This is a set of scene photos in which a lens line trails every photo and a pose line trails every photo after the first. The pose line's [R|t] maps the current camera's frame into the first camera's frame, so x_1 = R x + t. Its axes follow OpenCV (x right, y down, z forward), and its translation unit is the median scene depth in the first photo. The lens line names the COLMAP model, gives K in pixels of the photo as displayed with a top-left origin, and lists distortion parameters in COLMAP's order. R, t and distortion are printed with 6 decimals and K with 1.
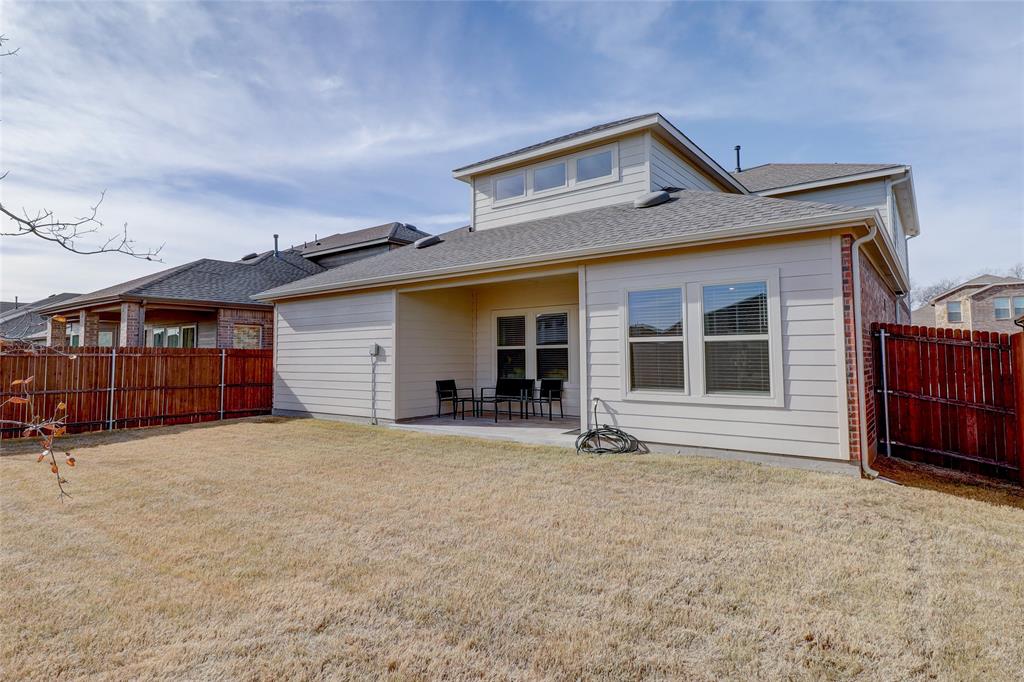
lens RADIAL K [[571.8, 0, 508.7], [0, 571.8, 320.4], [0, 0, 1]] dist [-0.000226, 0.000067]
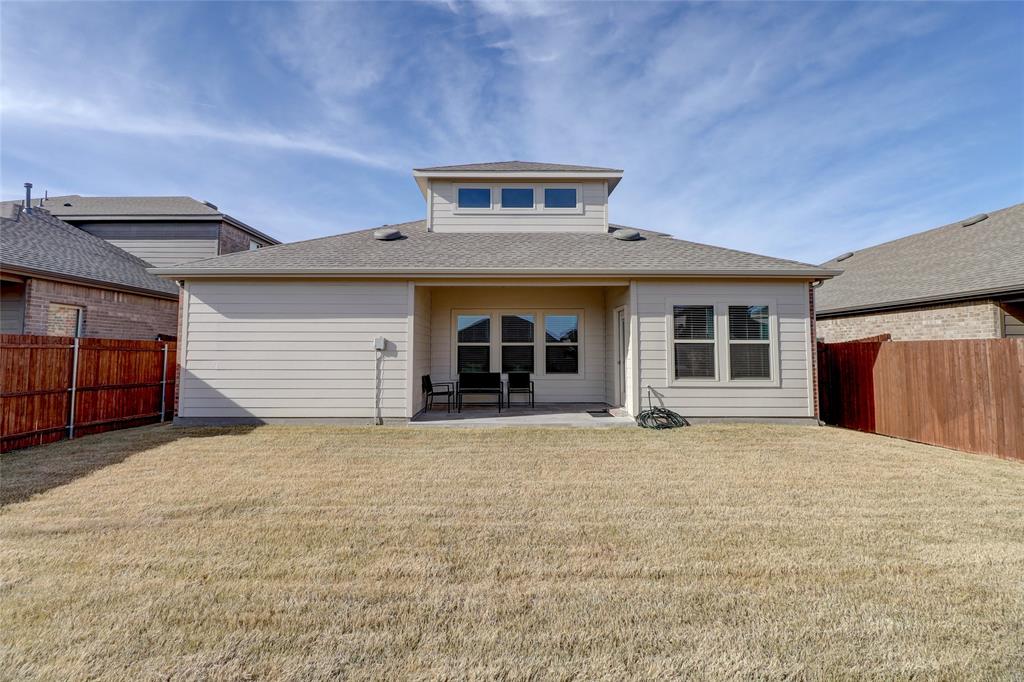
lens RADIAL K [[477.8, 0, 509.9], [0, 477.8, 317.8], [0, 0, 1]] dist [0.003160, -0.014119]
pose [[0.782343, 0.052281, 0.620650, -0.556483], [-0.046904, 0.998587, -0.024994, 0.018235], [-0.621079, -0.009558, 0.783689, 0.260800]]
